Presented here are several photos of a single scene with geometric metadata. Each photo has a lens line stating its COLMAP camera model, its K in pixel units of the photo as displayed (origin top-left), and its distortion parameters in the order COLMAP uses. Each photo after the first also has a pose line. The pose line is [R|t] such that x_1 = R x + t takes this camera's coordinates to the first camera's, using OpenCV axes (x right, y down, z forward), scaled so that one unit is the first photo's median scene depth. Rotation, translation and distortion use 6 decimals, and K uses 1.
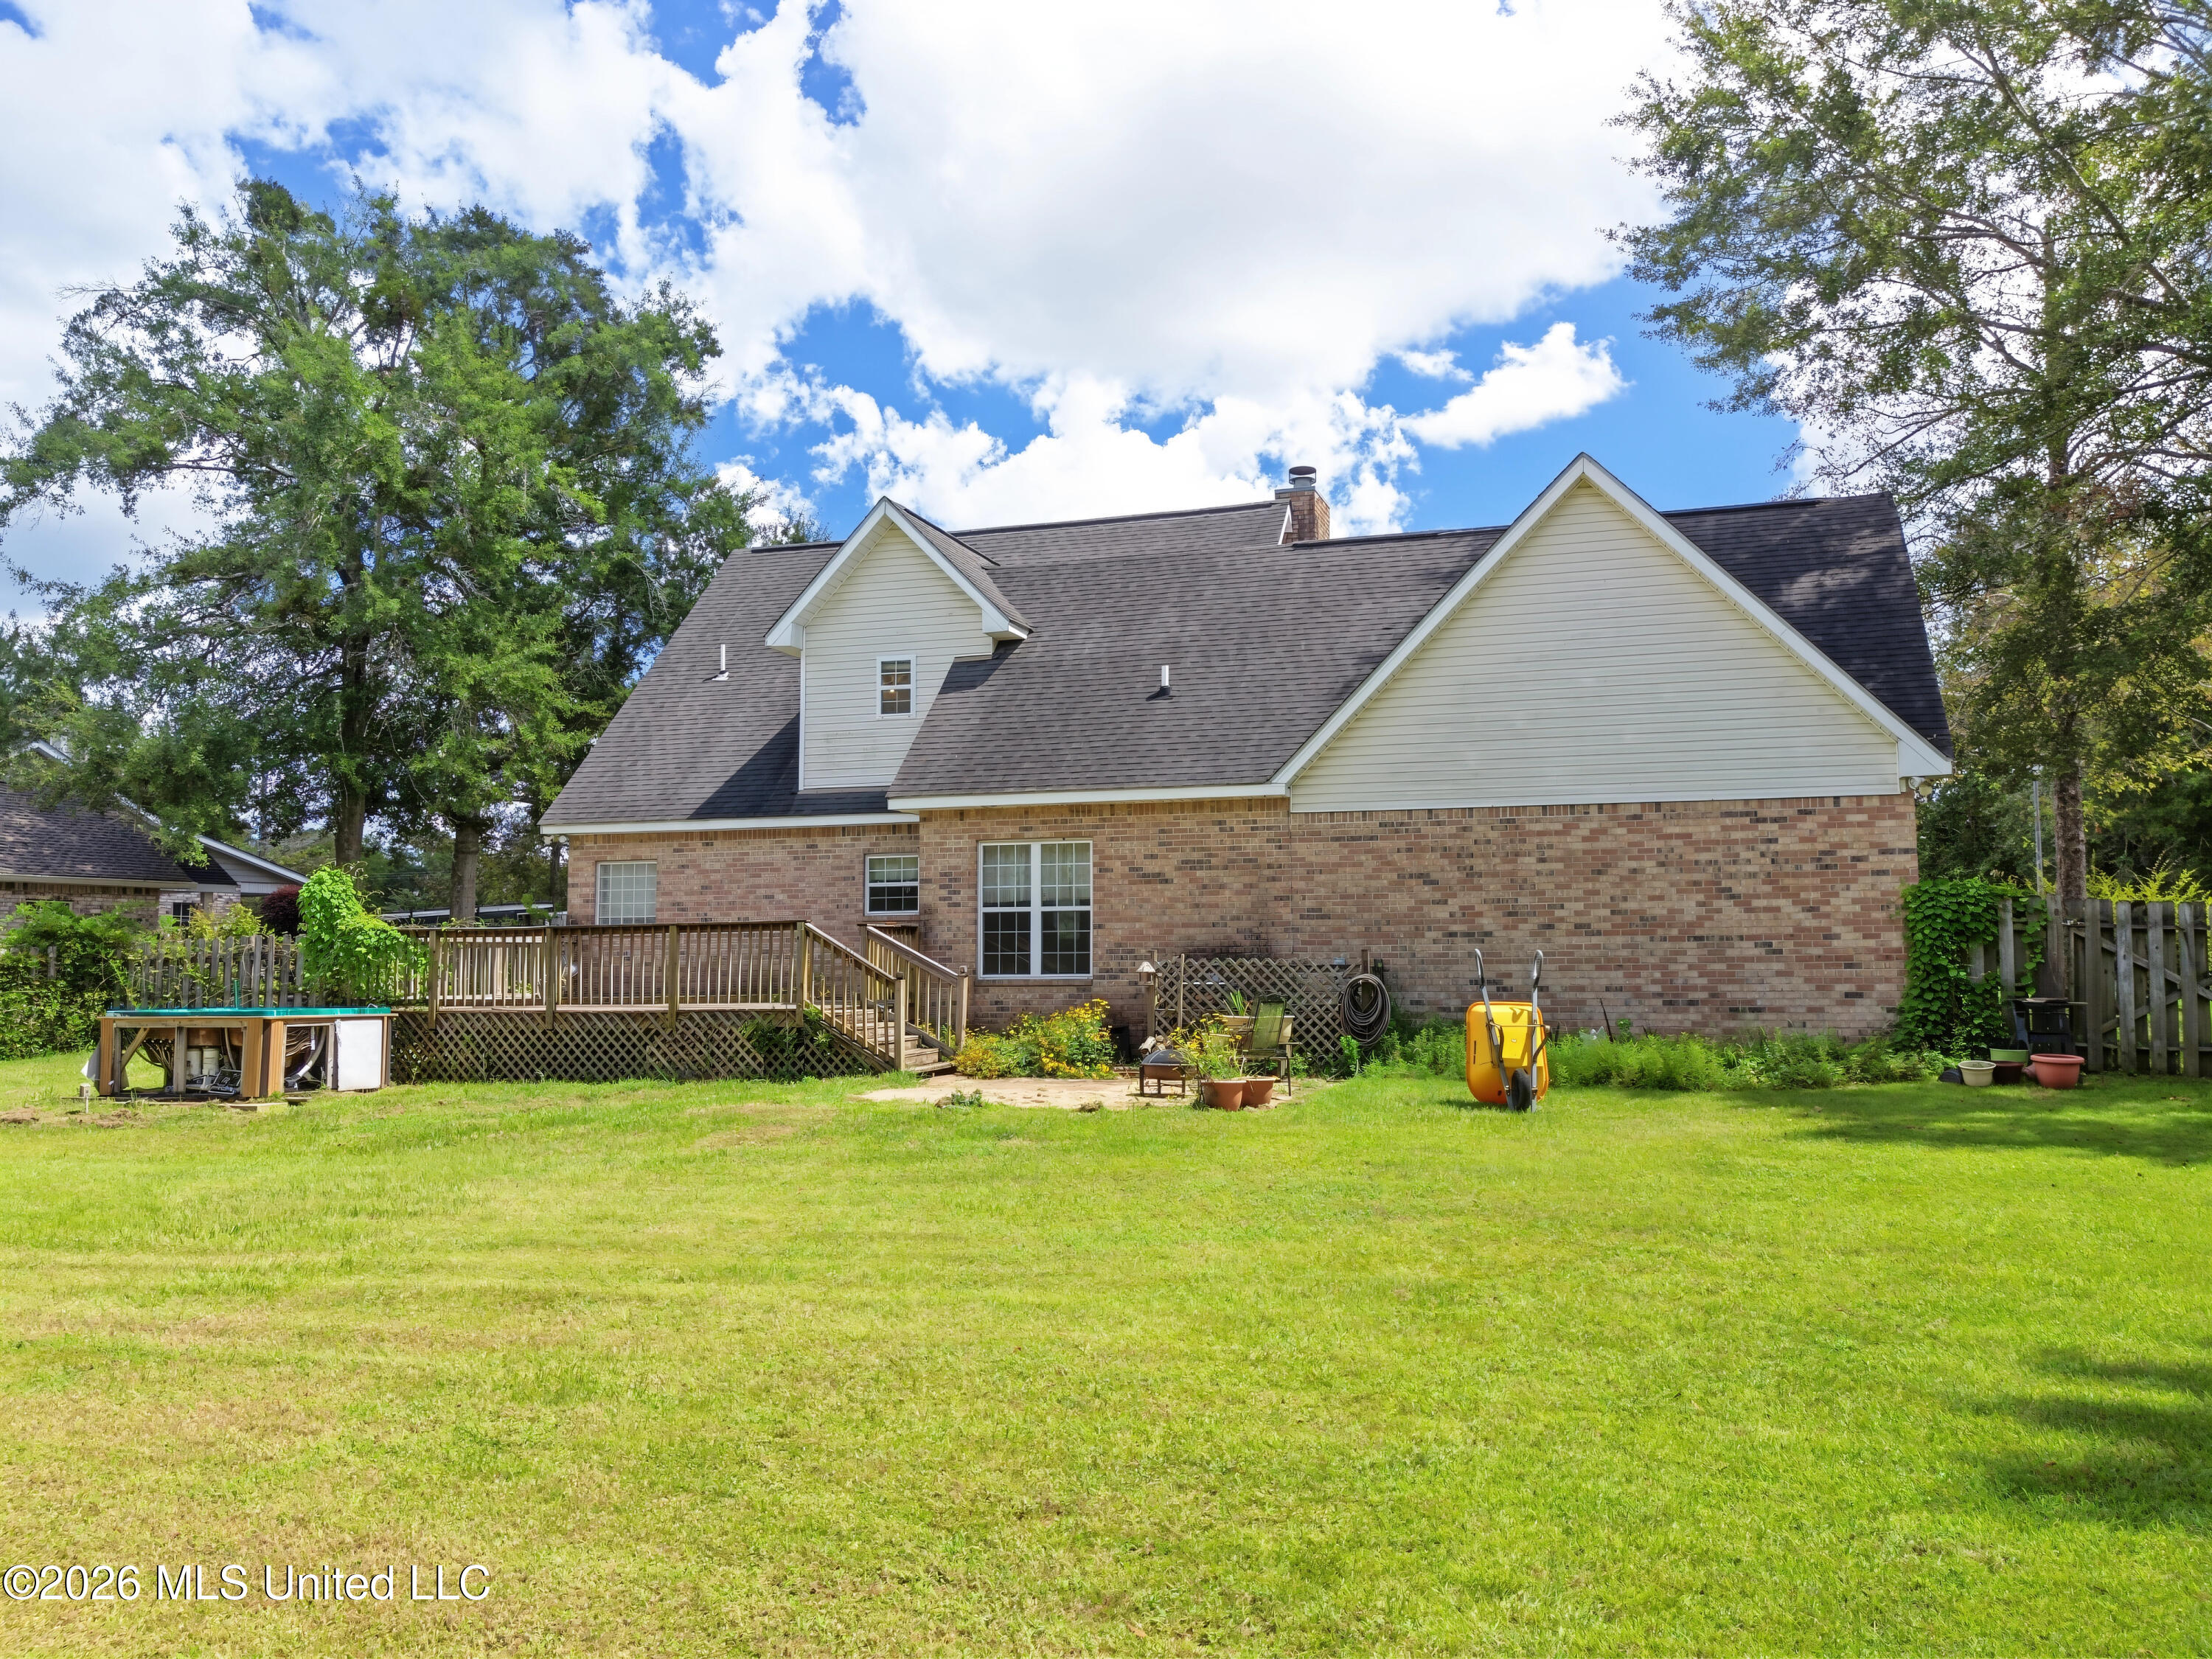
lens RADIAL K [[2085.7, 0, 1107.0], [0, 2085.7, 826.6], [0, 0, 1]] dist [0.002156, 0.000000]
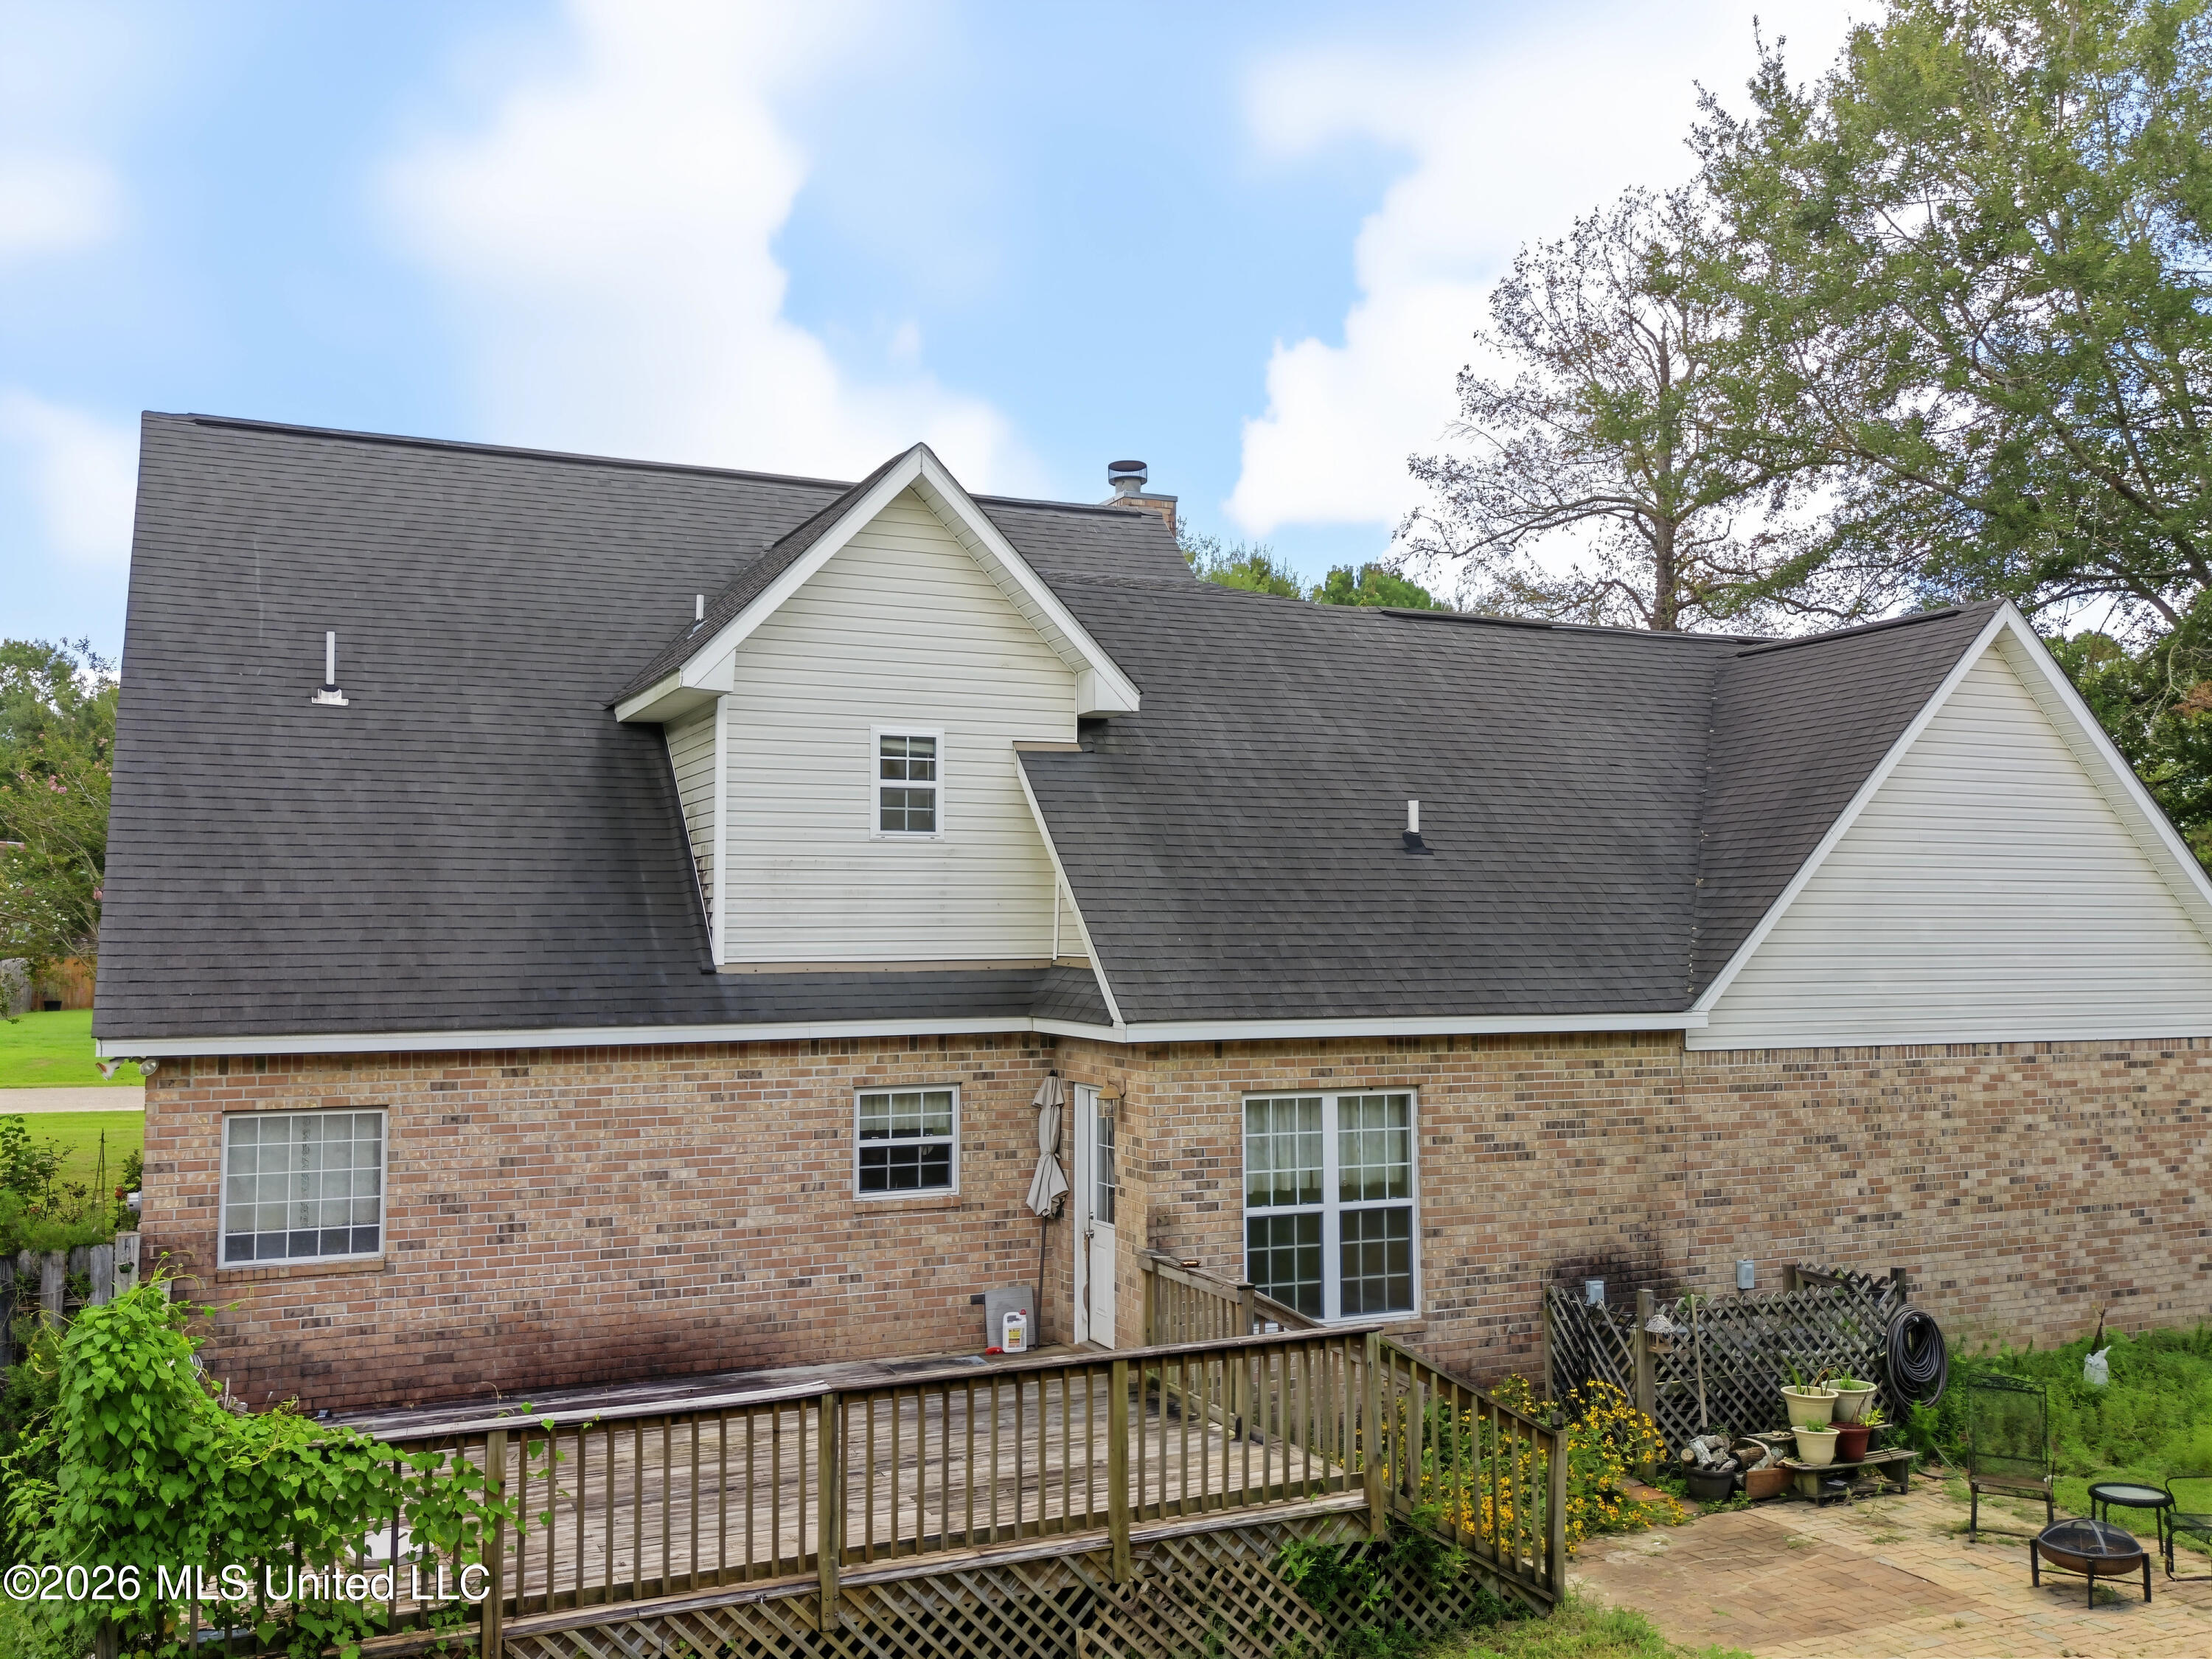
lens RADIAL K [[2085.7, 0, 1105.2], [0, 2085.7, 833.7], [0, 0, 1]] dist [0.002156, 0.000000]
pose [[0.687121, 0.034553, 0.725721, -0.565181], [-0.063301, 0.997917, 0.012422, -0.077269], [-0.723780, -0.054474, 0.687877, 0.700654]]
